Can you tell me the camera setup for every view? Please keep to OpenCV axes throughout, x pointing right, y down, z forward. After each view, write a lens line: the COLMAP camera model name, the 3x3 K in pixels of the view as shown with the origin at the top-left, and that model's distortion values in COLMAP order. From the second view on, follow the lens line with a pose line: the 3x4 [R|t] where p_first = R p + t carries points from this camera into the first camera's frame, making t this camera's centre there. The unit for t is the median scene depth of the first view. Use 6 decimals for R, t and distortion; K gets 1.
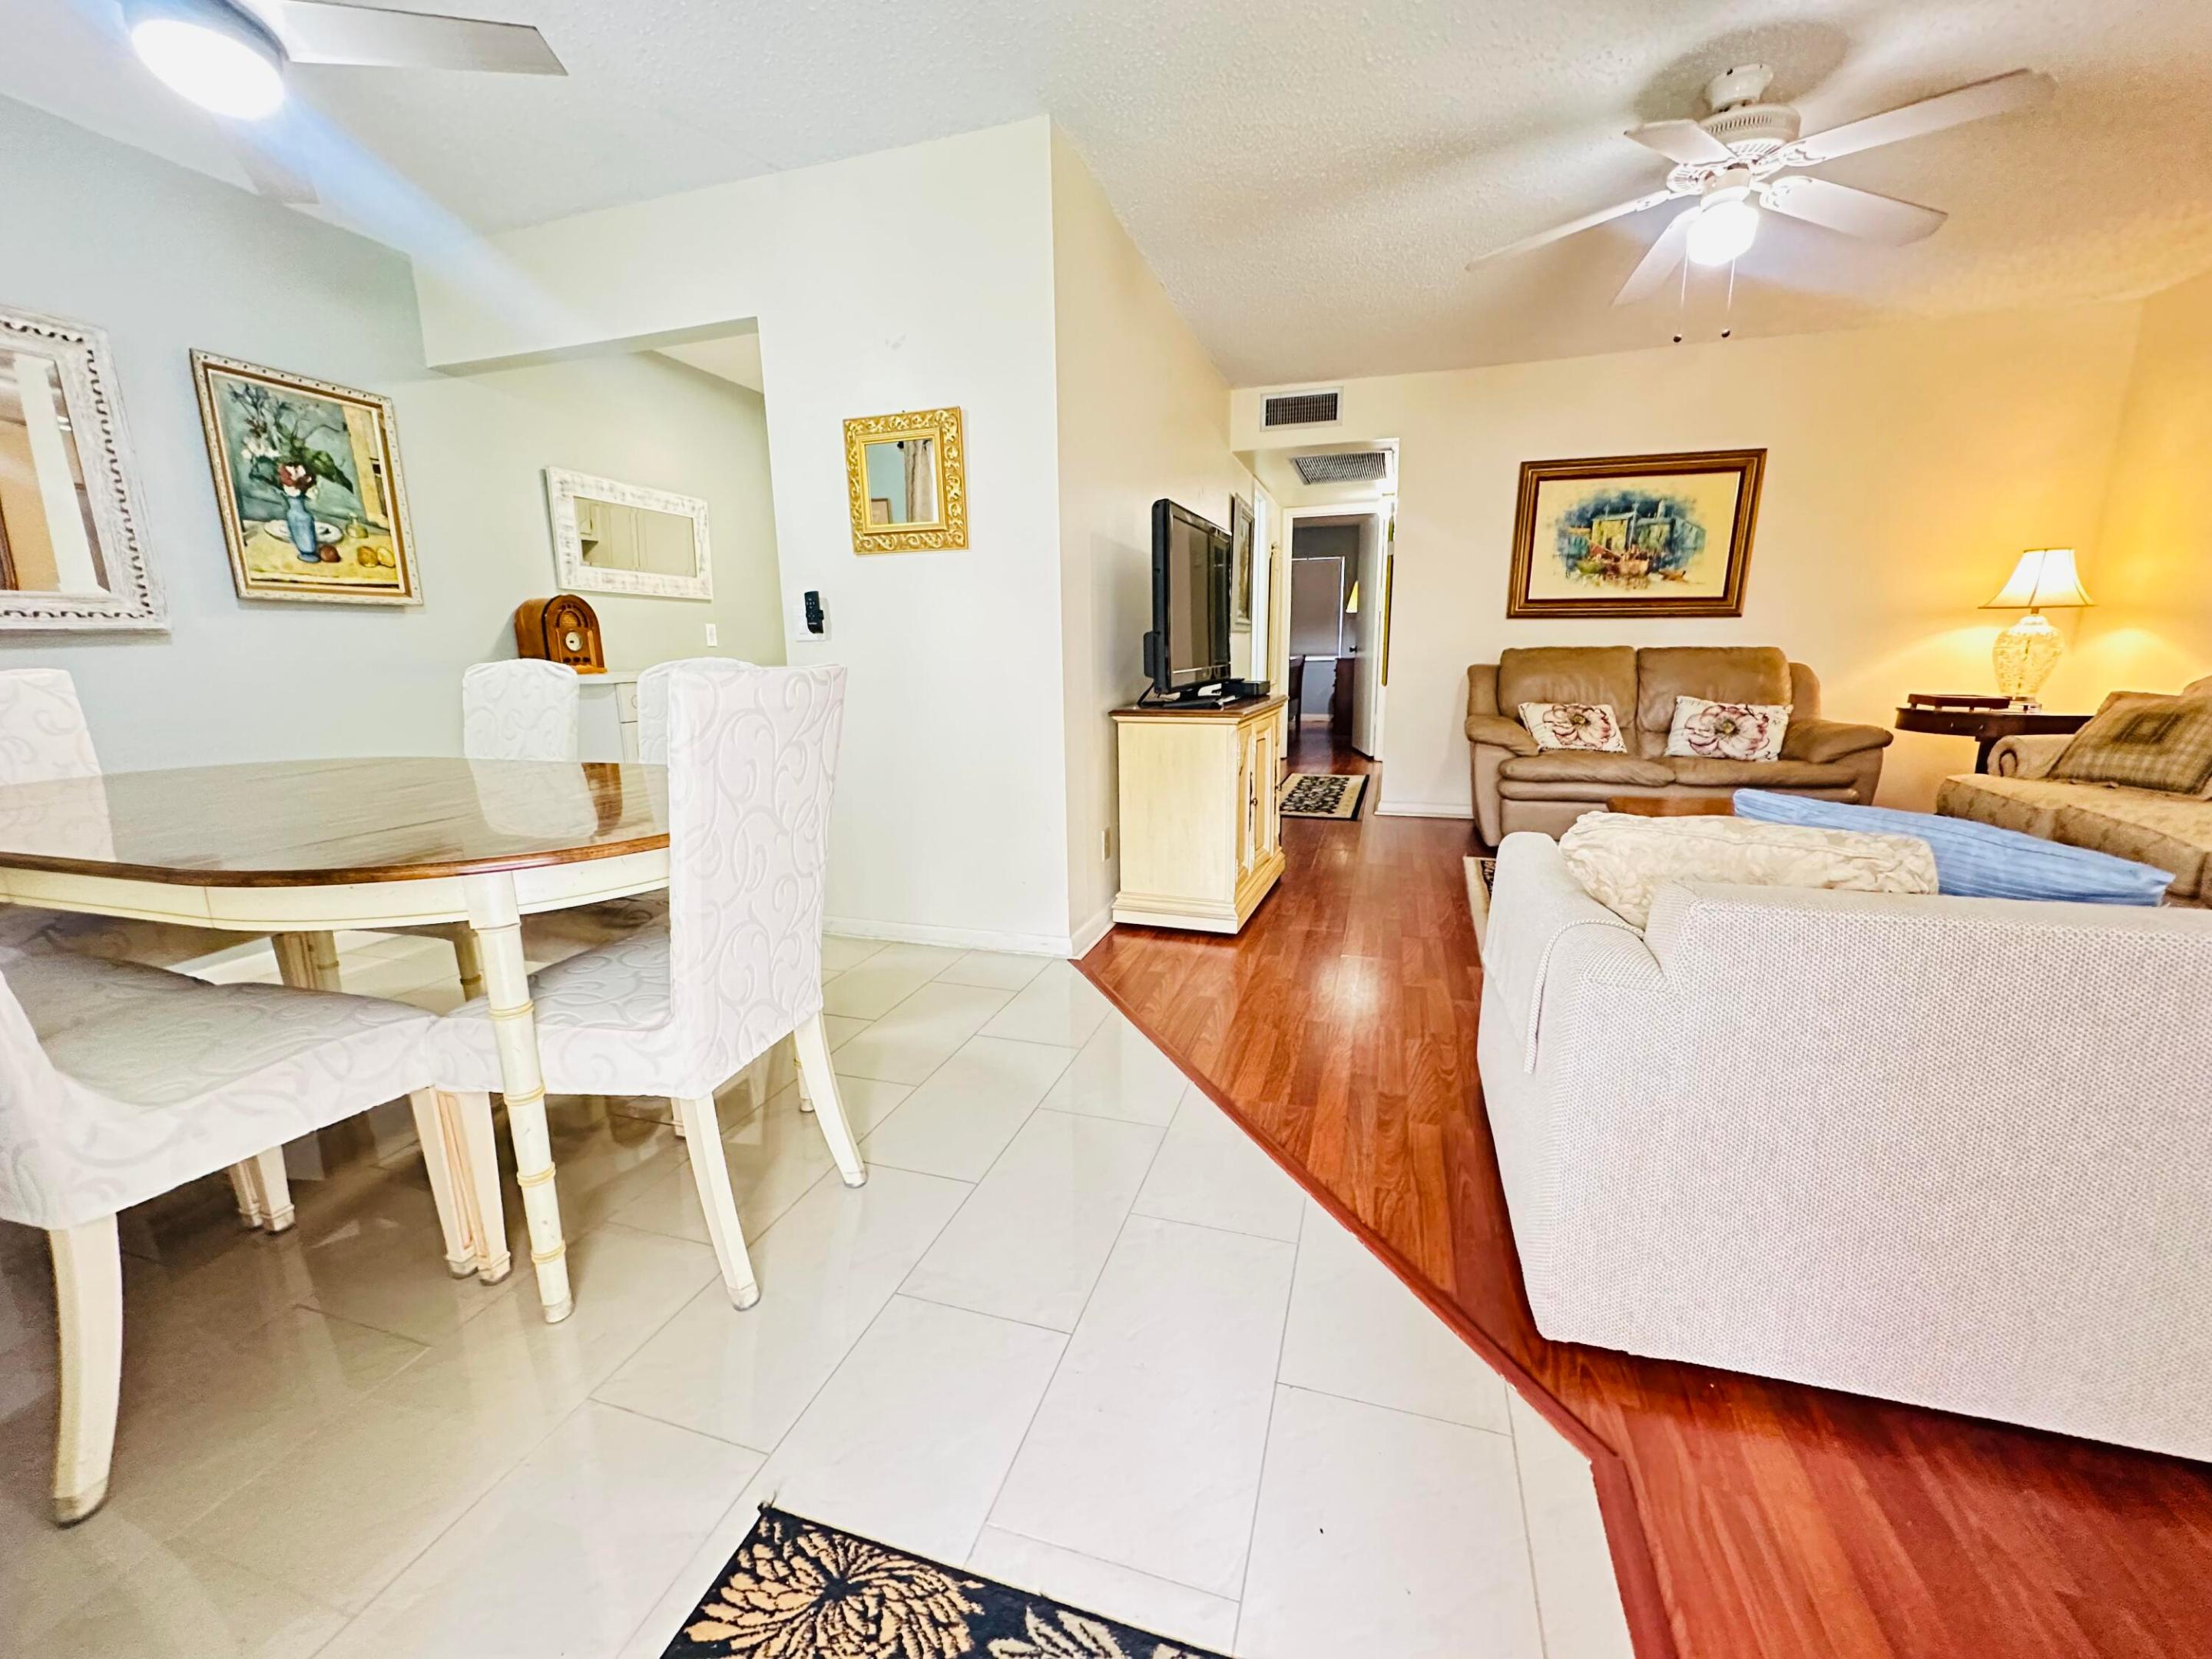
lens RADIAL K [[883.4, 0, 1105.0], [0, 883.4, 831.9], [0, 0, 1]] dist [-0.000813, -0.000006]
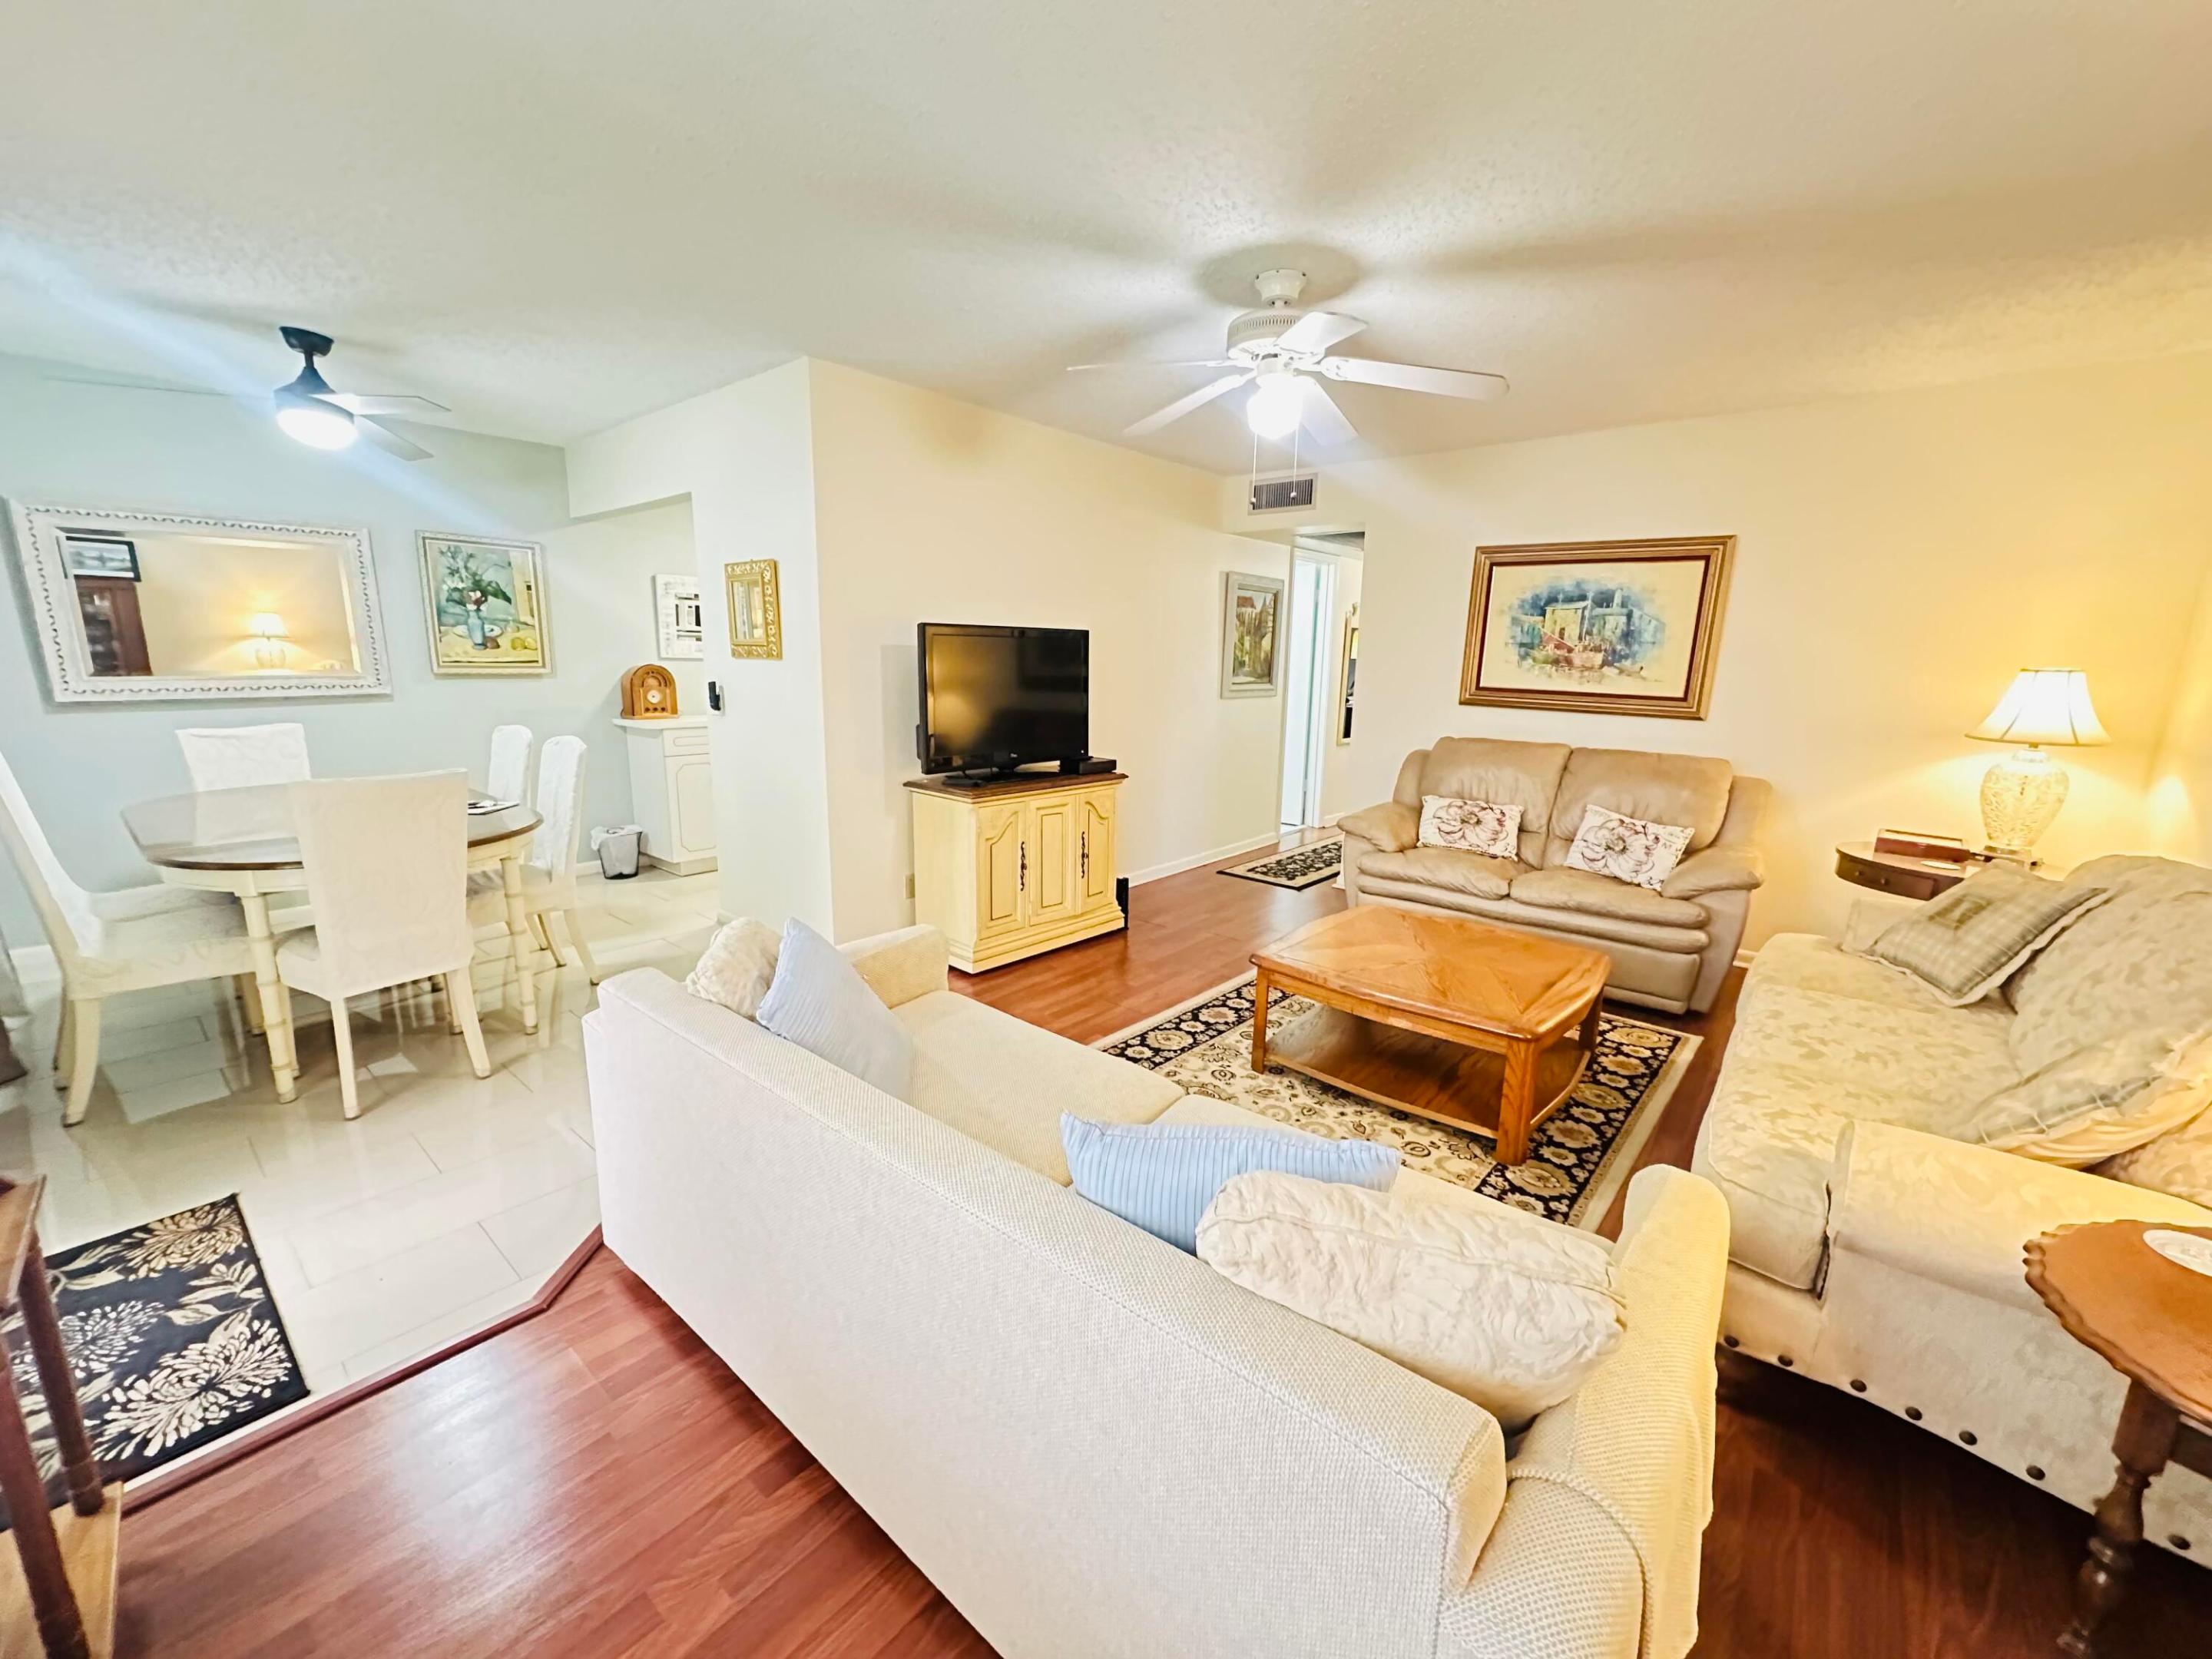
lens RADIAL K [[883.4, 0, 1106.3], [0, 883.4, 833.1], [0, 0, 1]] dist [-0.000813, -0.000006]
pose [[0.923308, 0.107730, -0.368643, 0.623105], [-0.110592, 0.993775, 0.013423, -0.094637], [0.367794, 0.028376, 0.929474, -0.055868]]
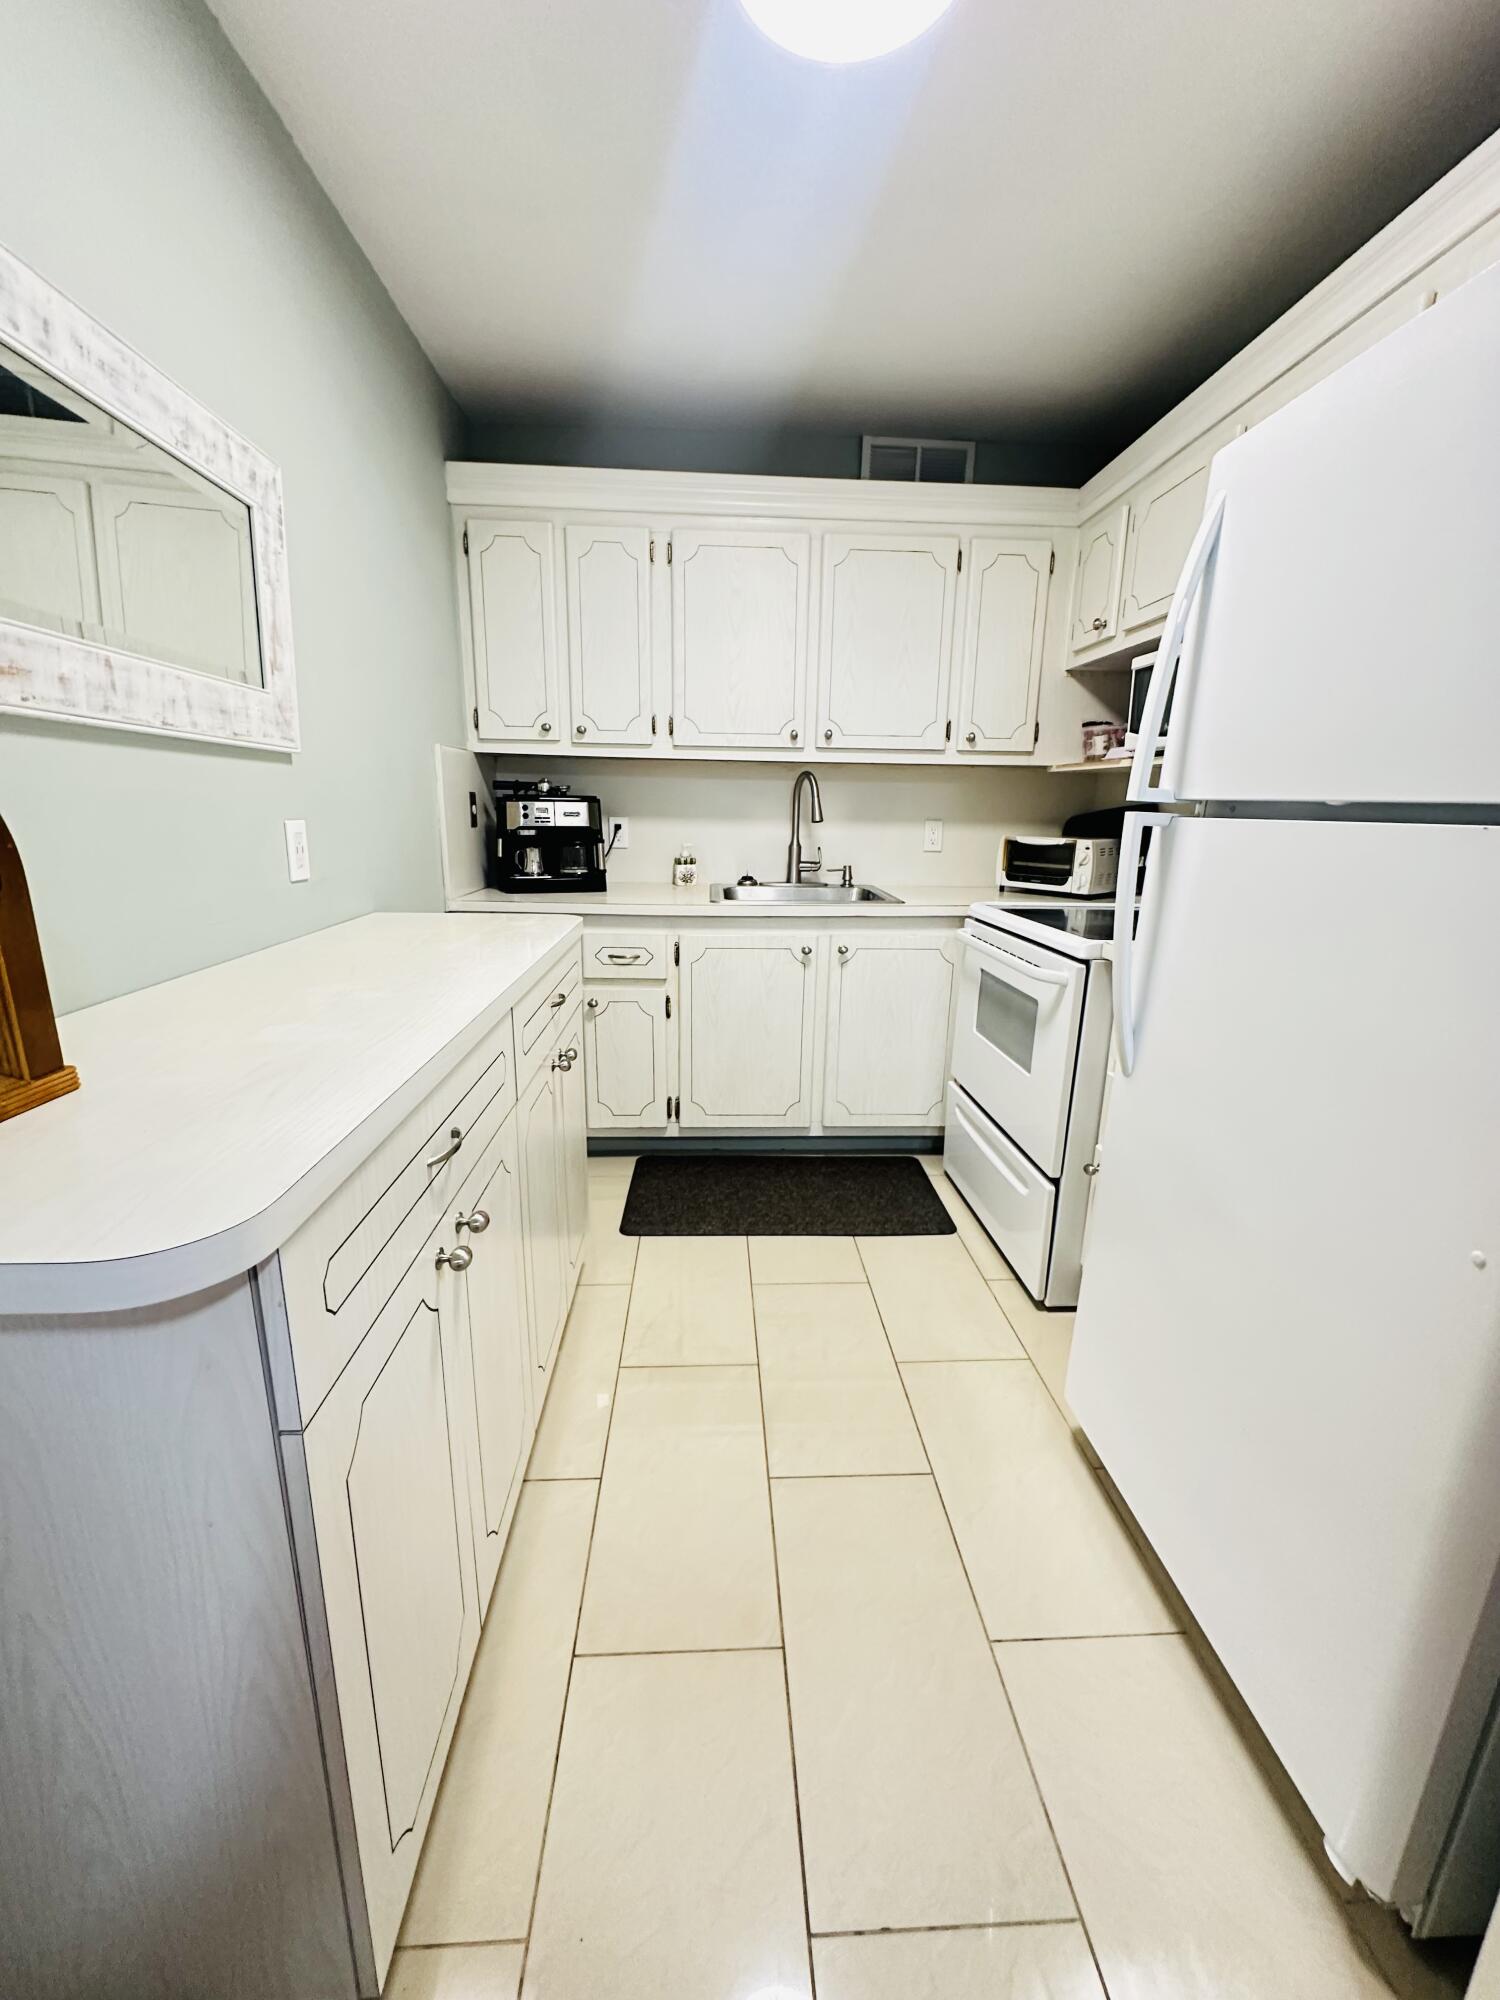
lens RADIAL K [[798.8, 0, 750.4], [0, 798.8, 994.2], [0, 0, 1]] dist [-0.000813, -0.000006]
pose [[0.934528, -0.053952, 0.351776, -0.490060], [0.044124, 0.998381, 0.035903, -0.209201], [-0.353144, -0.018031, 0.935395, 0.779680]]
